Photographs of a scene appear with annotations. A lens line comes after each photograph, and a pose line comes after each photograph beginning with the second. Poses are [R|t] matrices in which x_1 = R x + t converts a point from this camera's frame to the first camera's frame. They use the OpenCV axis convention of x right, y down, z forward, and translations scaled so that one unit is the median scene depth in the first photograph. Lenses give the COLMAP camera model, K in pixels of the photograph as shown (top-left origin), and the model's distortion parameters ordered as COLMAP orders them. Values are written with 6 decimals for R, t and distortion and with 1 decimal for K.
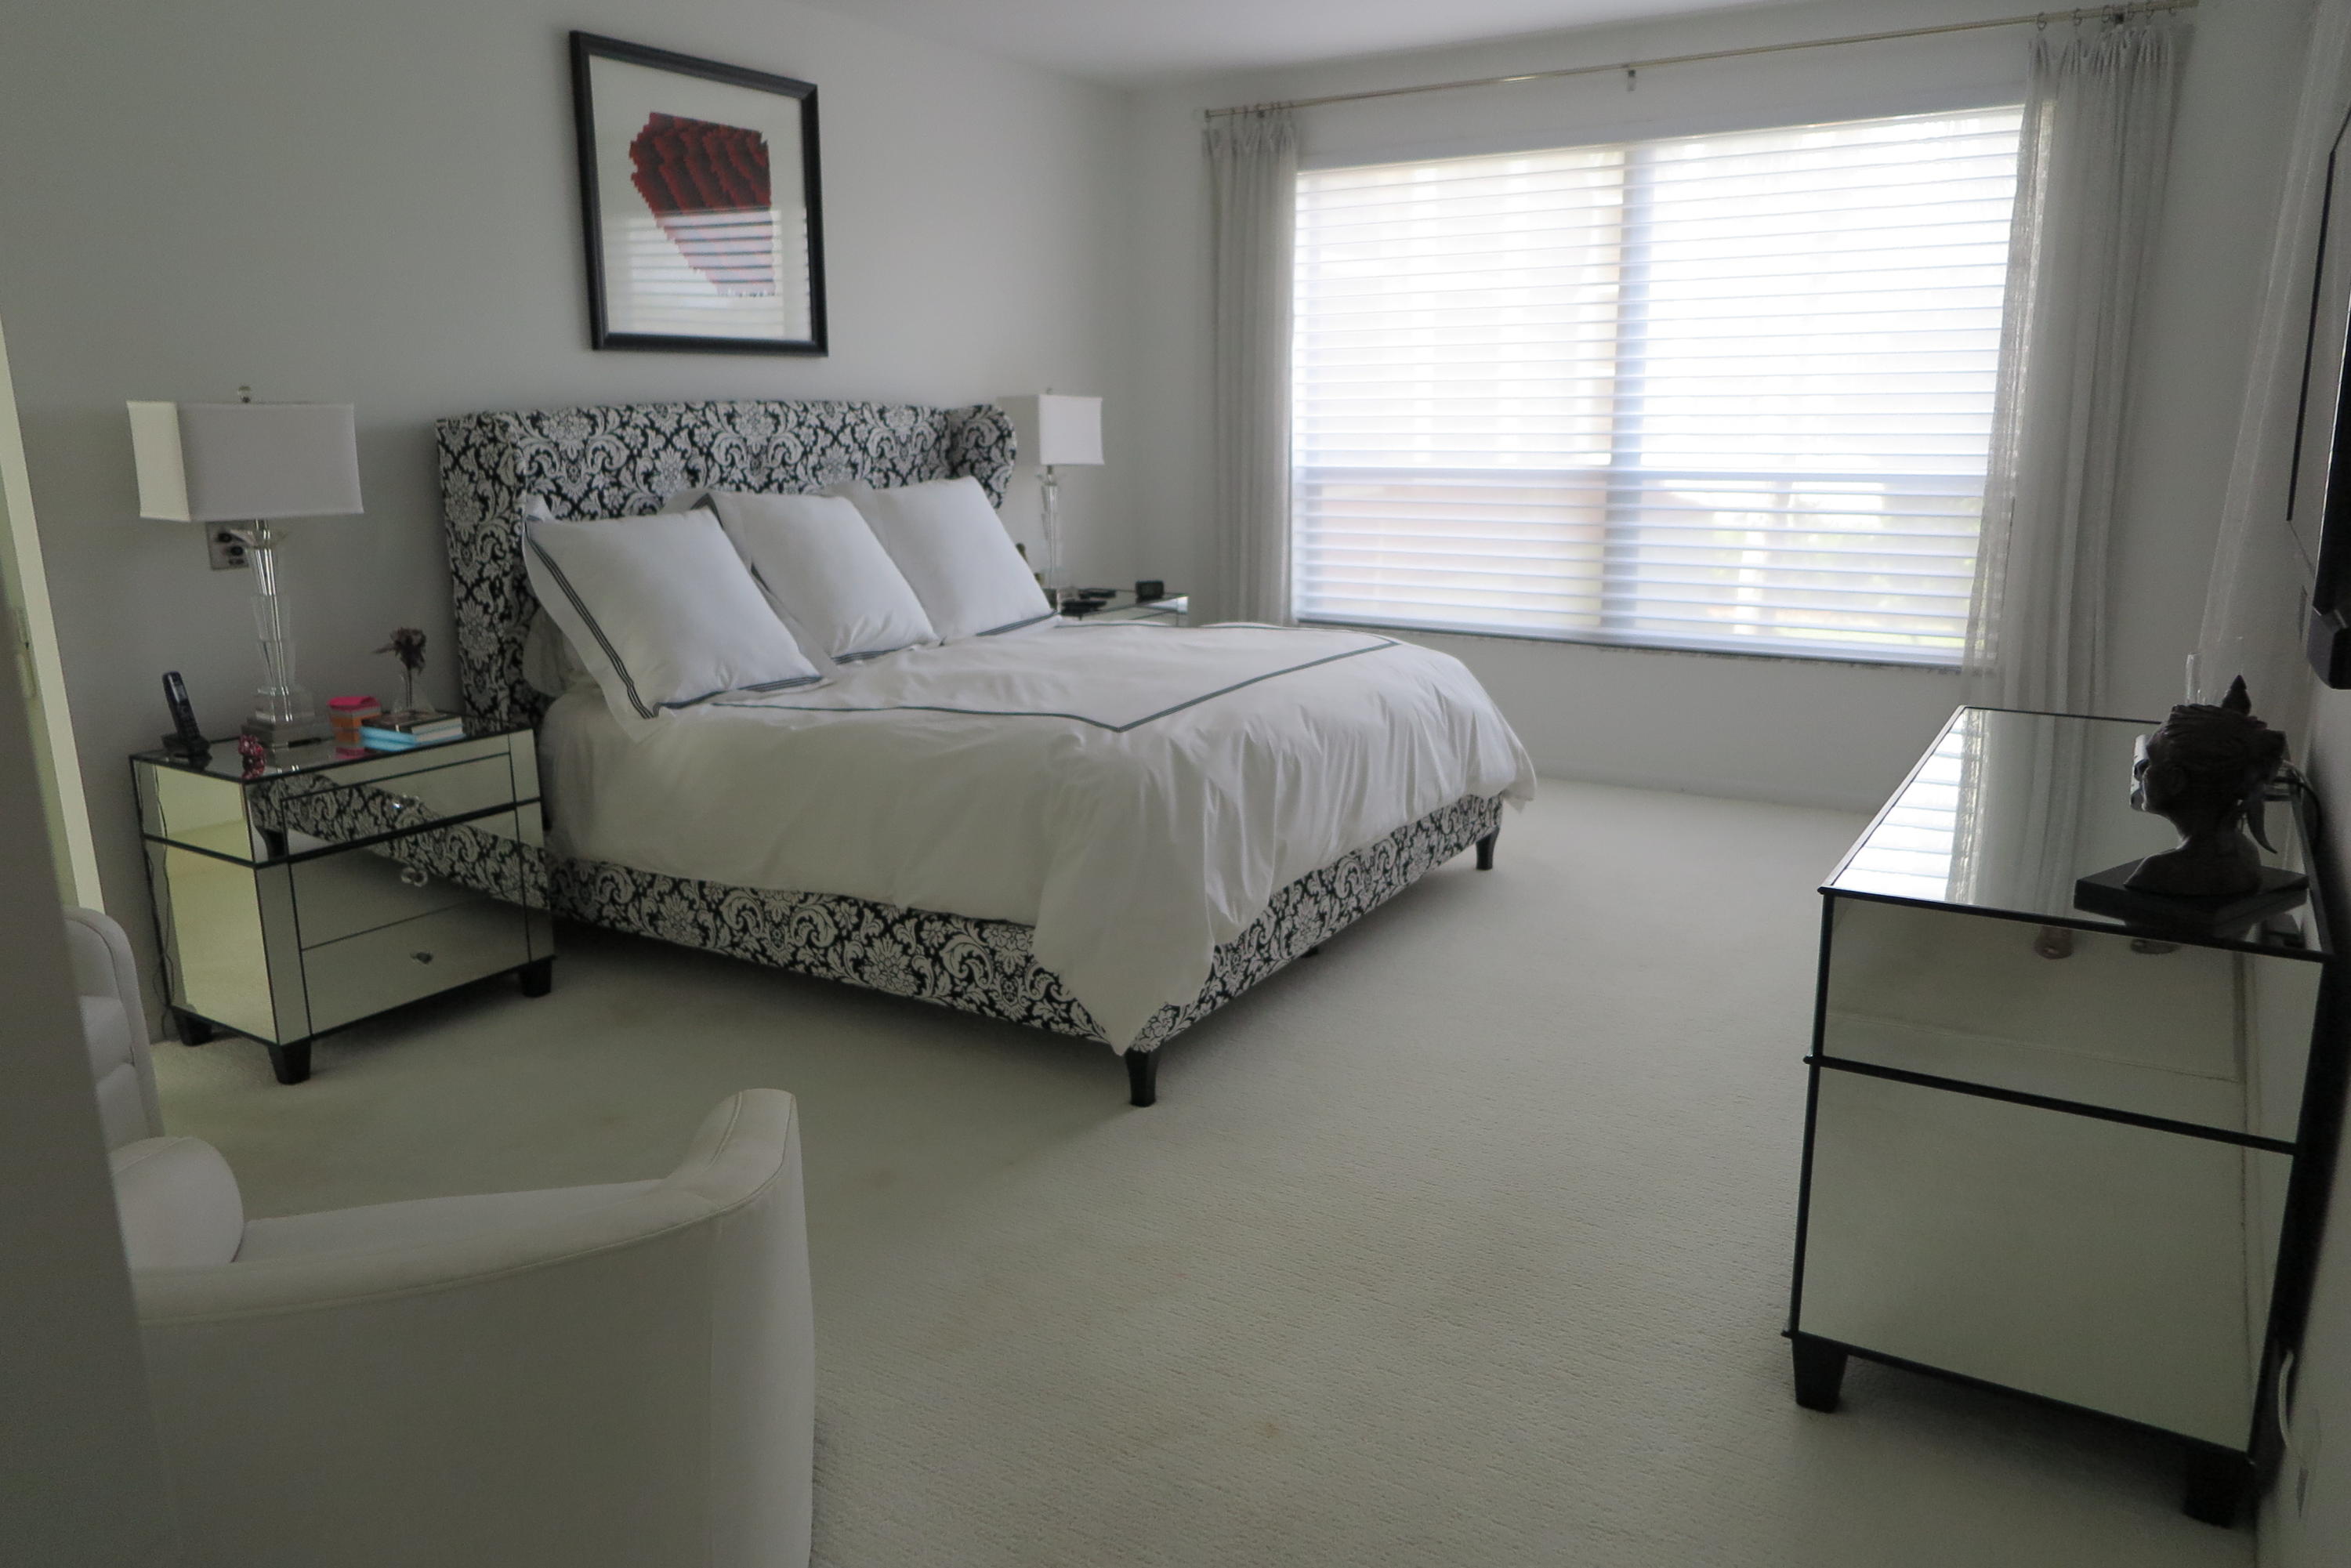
lens RADIAL K [[1607.6, 0, 1173.7], [0, 1607.6, 782.5], [0, 0, 1]] dist [-0.021824, 0.003110]
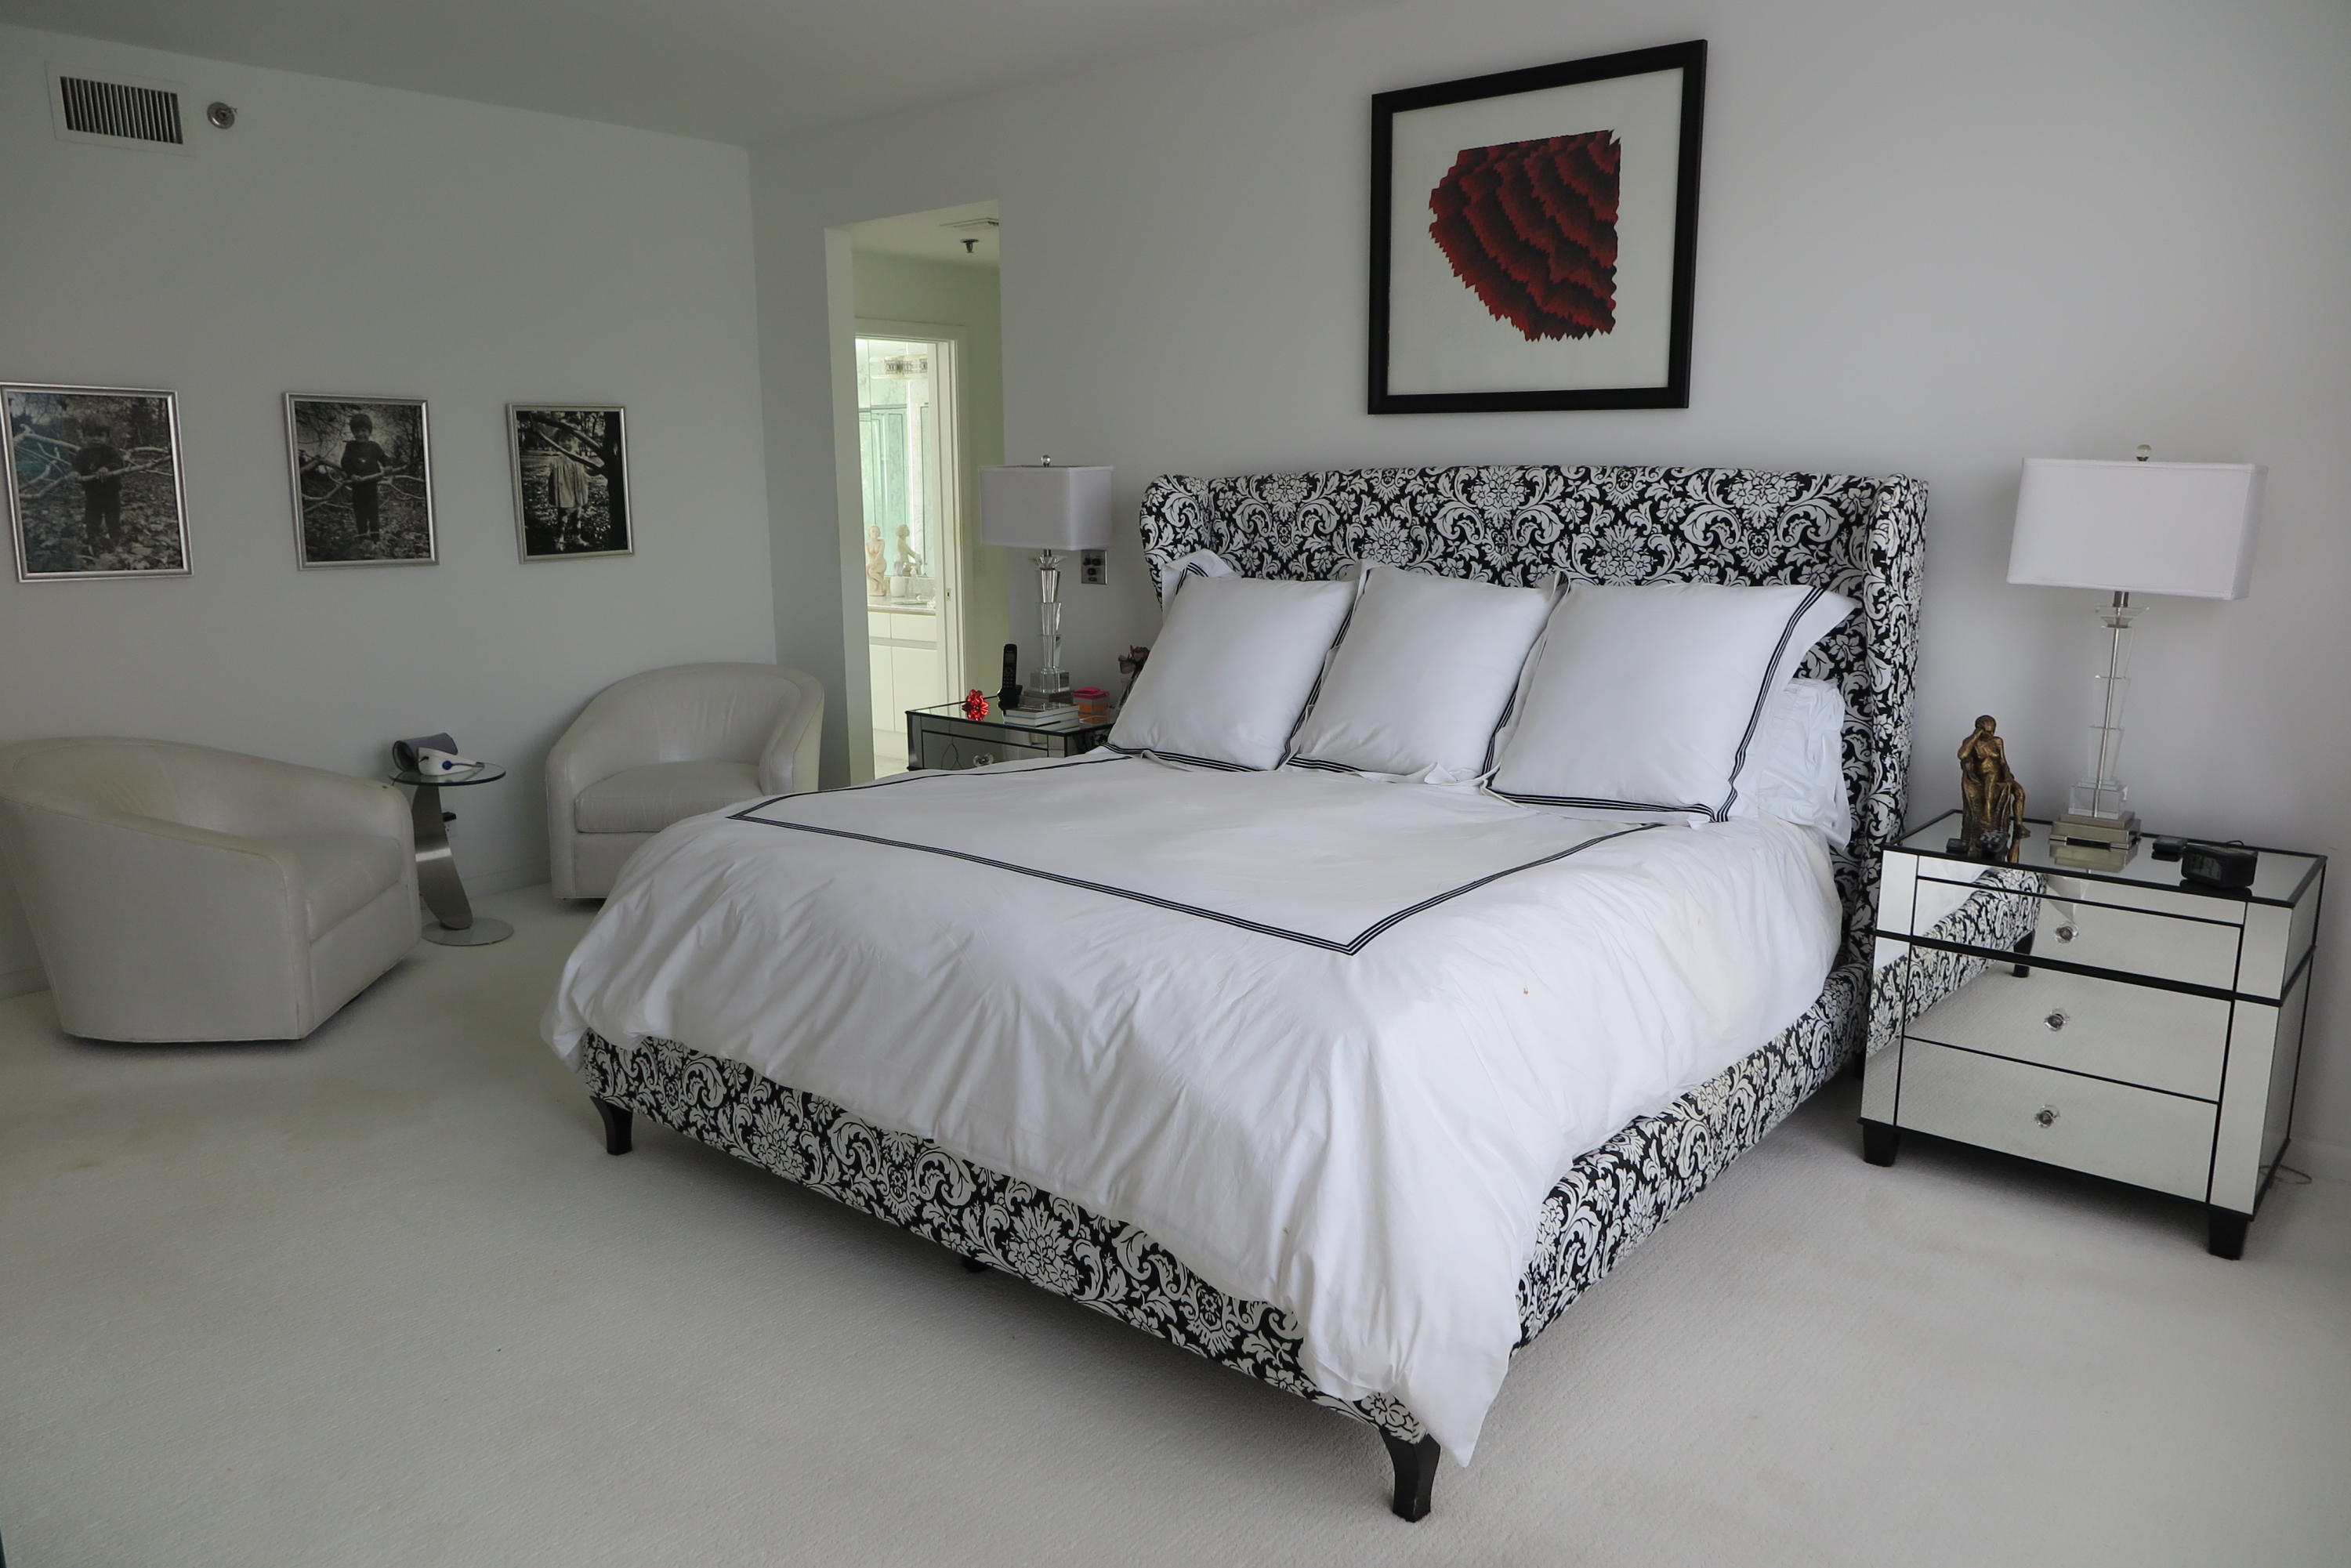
lens RADIAL K [[1607.6, 0, 1173.7], [0, 1607.6, 782.5], [0, 0, 1]] dist [-0.021824, 0.003110]
pose [[-0.135257, 0.196670, -0.971096, 0.649031], [-0.225376, 0.948303, 0.223445, -0.243908], [0.964837, 0.249084, -0.083940, 1.003425]]
